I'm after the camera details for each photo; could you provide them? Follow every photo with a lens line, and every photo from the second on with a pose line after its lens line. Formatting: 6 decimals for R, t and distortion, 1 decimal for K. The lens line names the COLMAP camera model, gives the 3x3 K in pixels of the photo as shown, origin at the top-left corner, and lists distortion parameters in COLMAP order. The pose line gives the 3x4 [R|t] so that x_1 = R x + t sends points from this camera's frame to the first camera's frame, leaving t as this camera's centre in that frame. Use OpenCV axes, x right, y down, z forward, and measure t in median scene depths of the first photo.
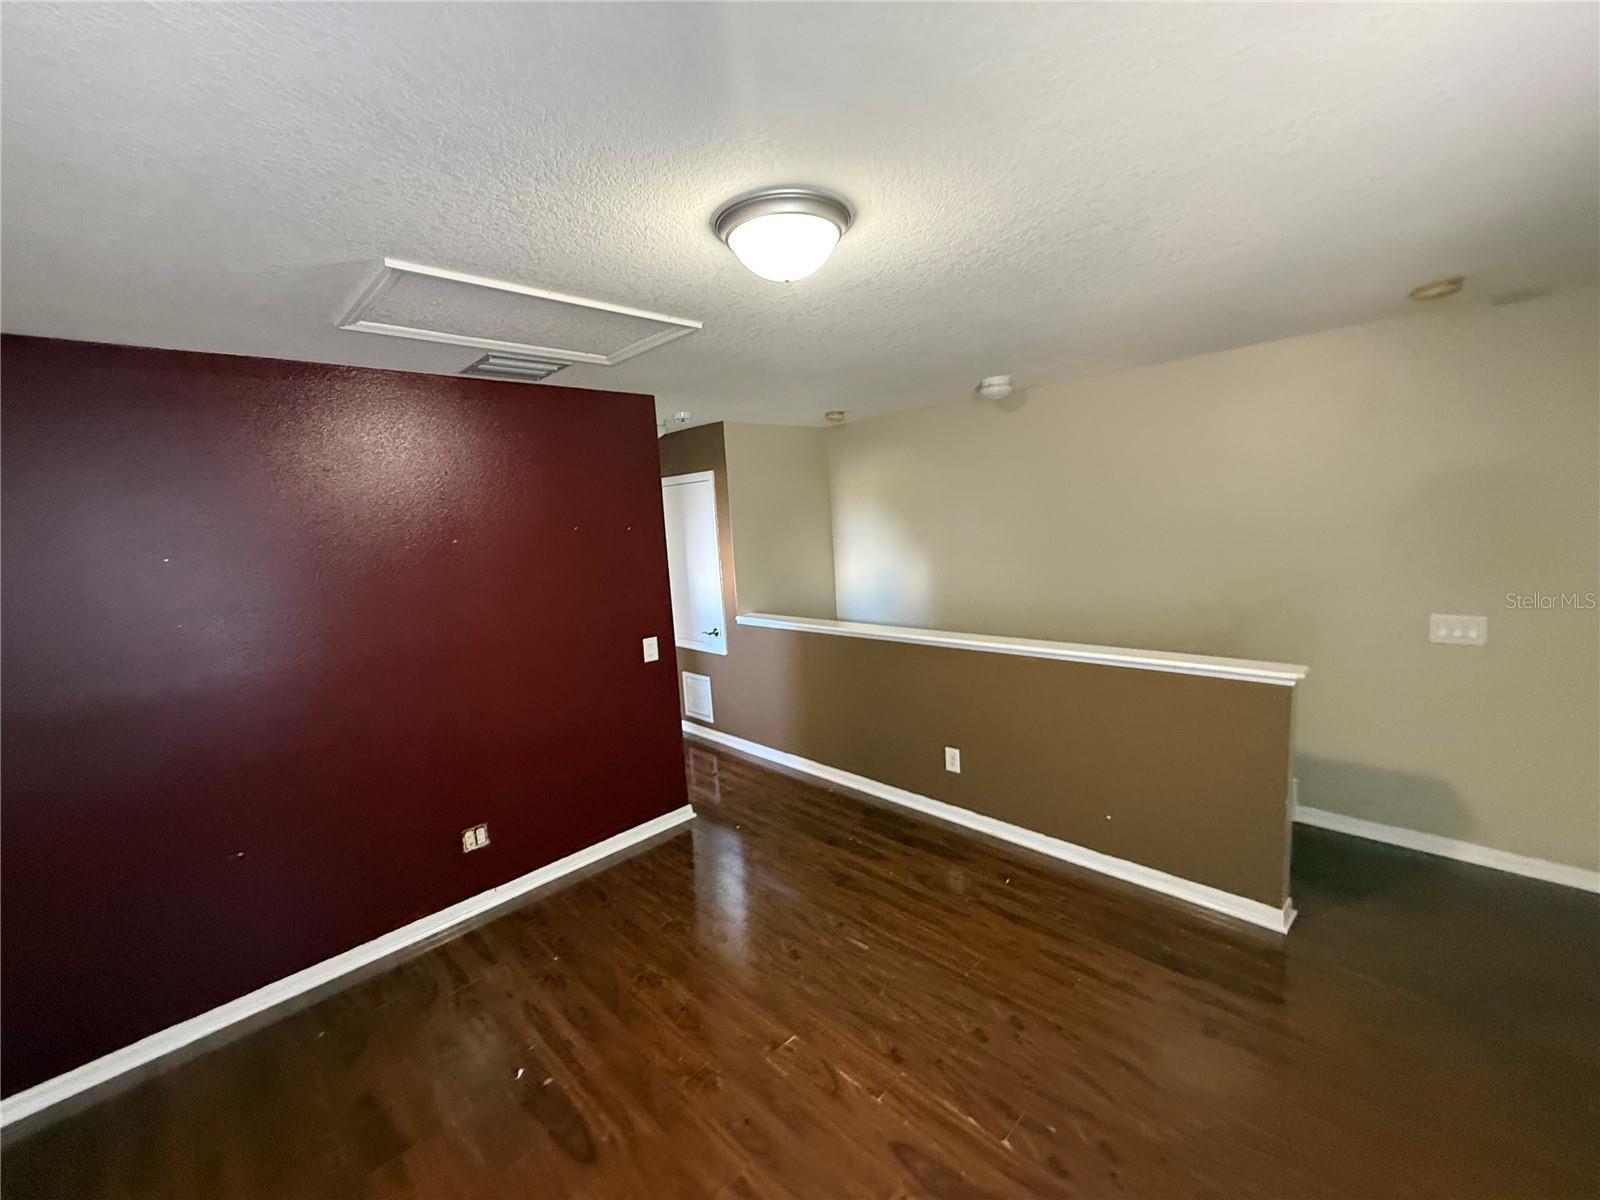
lens RADIAL K [[637.1, 0, 790.9], [0, 637.1, 602.6], [0, 0, 1]] dist [-0.003518, -0.000396]
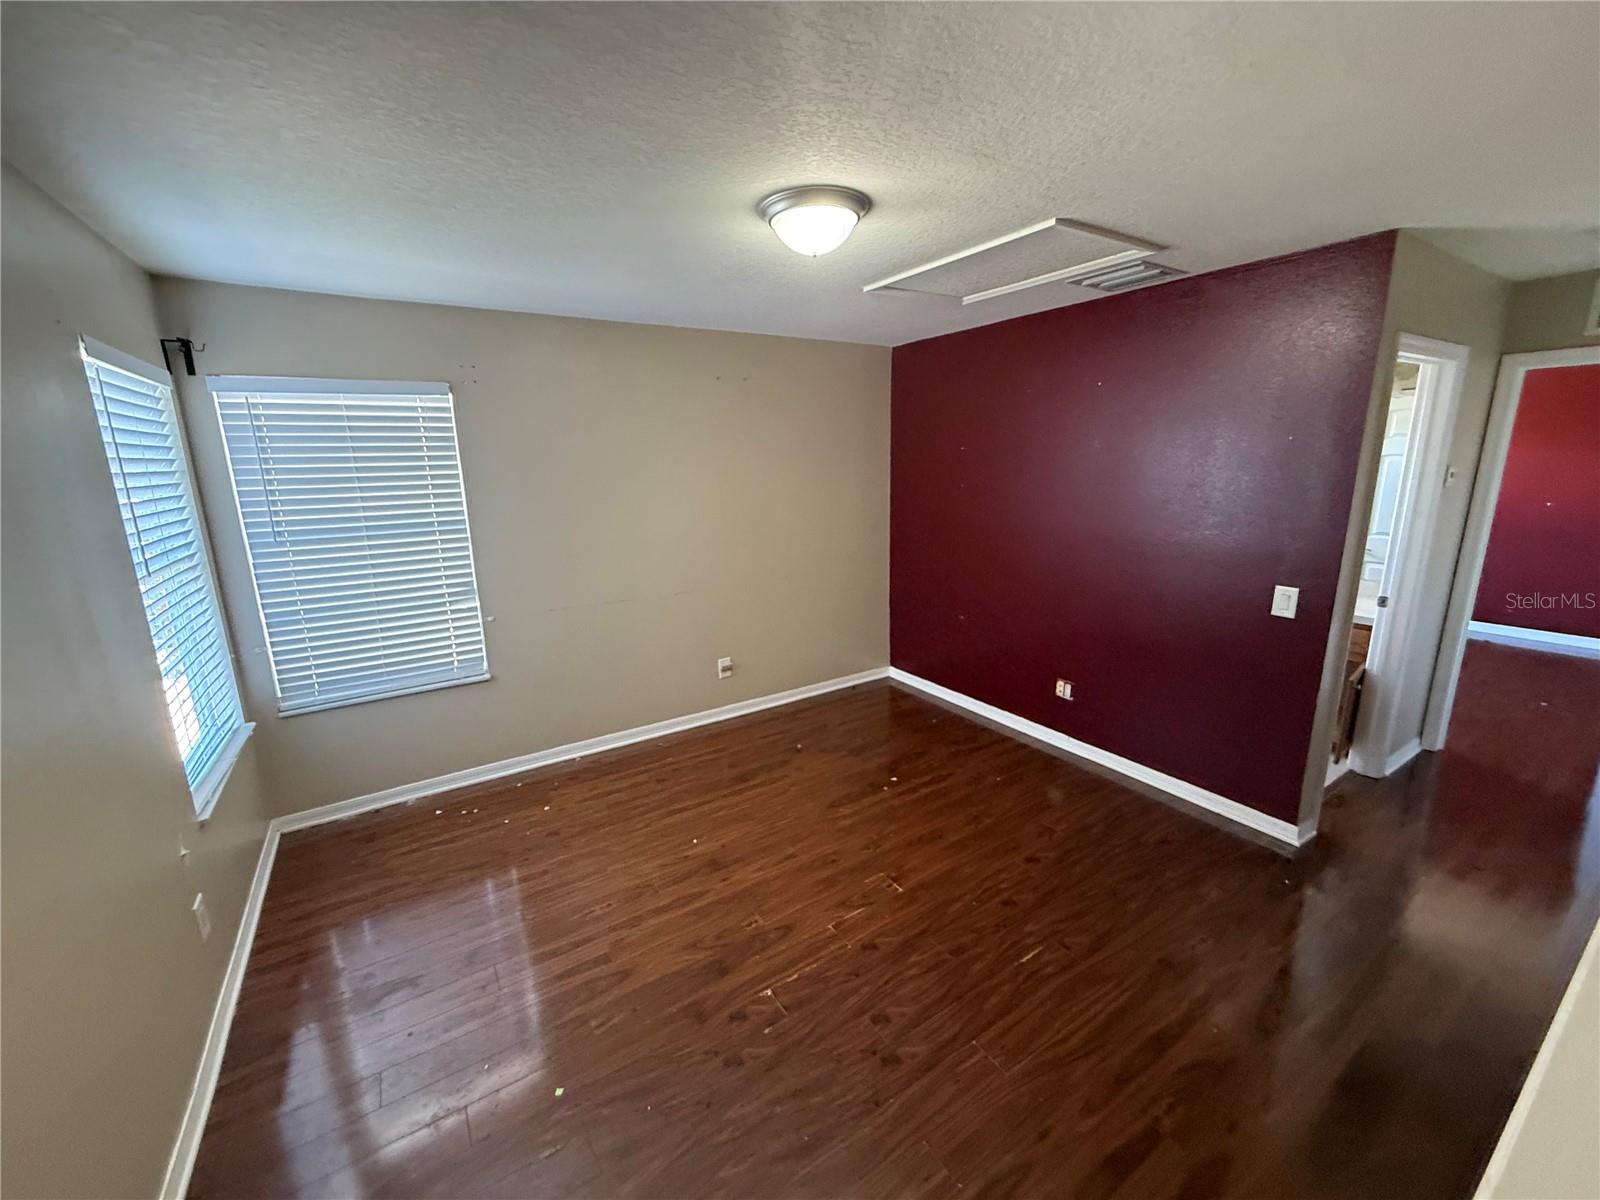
lens RADIAL K [[637.1, 0, 793.0], [0, 637.1, 600.0], [0, 0, 1]] dist [-0.003518, -0.000396]
pose [[-0.205577, 0.281634, -0.937241, 0.992349], [-0.095985, 0.947276, 0.305704, -0.168613], [0.973923, 0.152806, -0.167705, 0.906799]]
